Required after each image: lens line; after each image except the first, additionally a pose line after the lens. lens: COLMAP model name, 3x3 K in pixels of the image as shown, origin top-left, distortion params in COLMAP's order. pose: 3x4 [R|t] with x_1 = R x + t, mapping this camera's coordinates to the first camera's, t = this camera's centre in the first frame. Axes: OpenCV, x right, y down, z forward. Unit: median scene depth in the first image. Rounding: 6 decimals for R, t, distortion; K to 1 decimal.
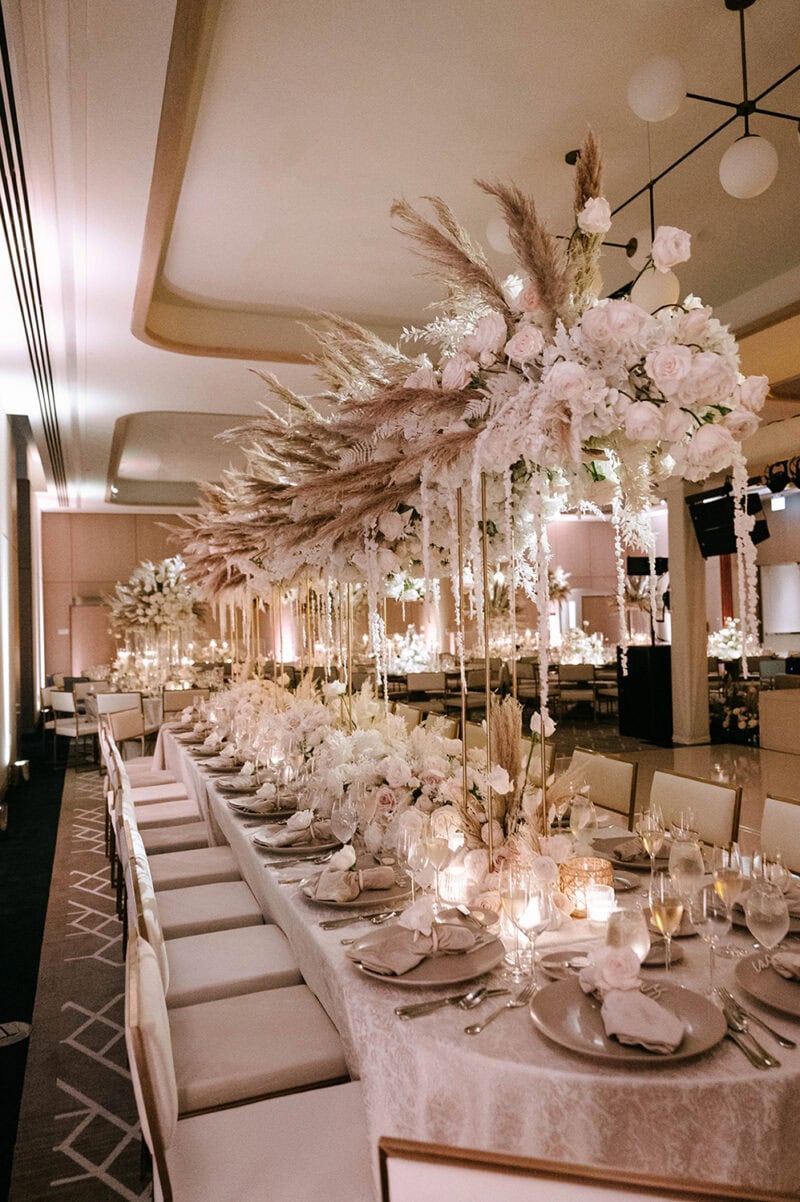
lens RADIAL K [[863.5, 0, 397.2], [0, 863.5, 604.8], [0, 0, 1]] dist [-0.006887, -0.000207]
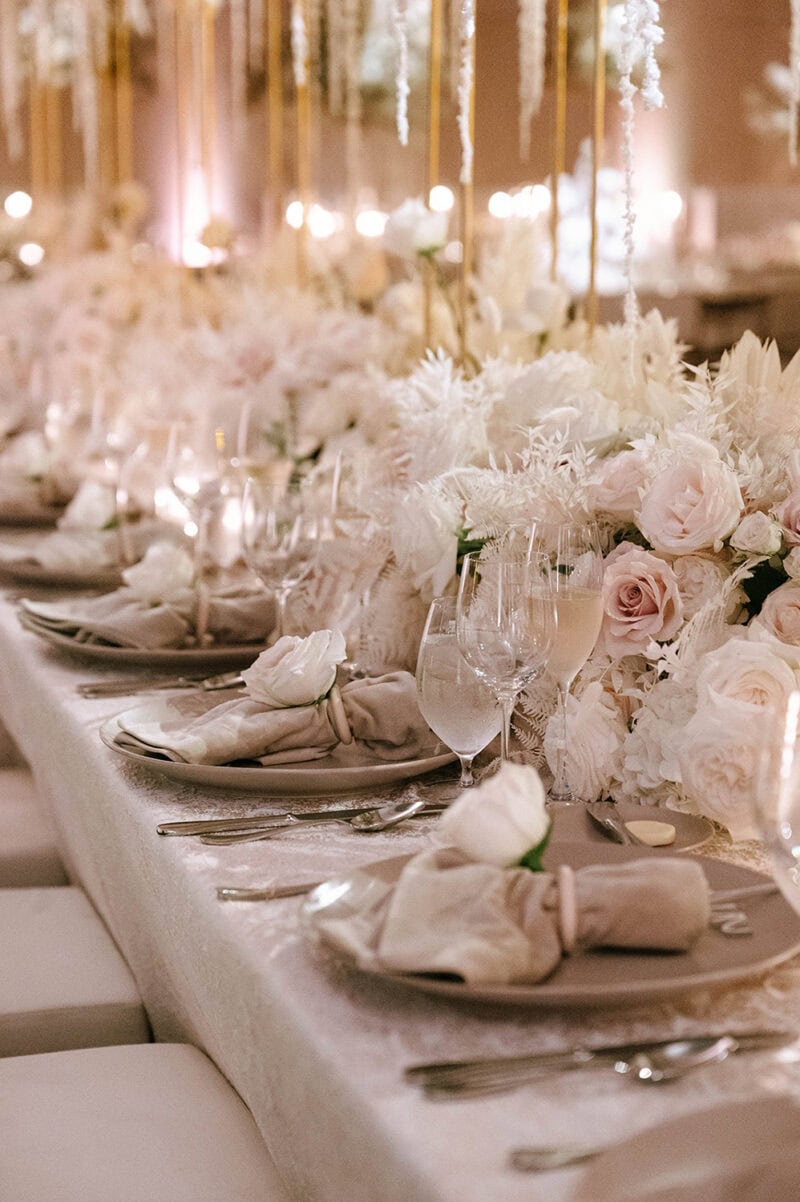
lens RADIAL K [[2353.9, 0, 400.4], [0, 2353.9, 599.9], [0, 0, 1]] dist [-0.031129, 0.000000]
pose [[0.998732, 0.037960, -0.033070, -0.059452], [-0.031415, 0.983195, 0.179837, 0.102826], [0.039341, -0.178570, 0.983140, 0.314954]]
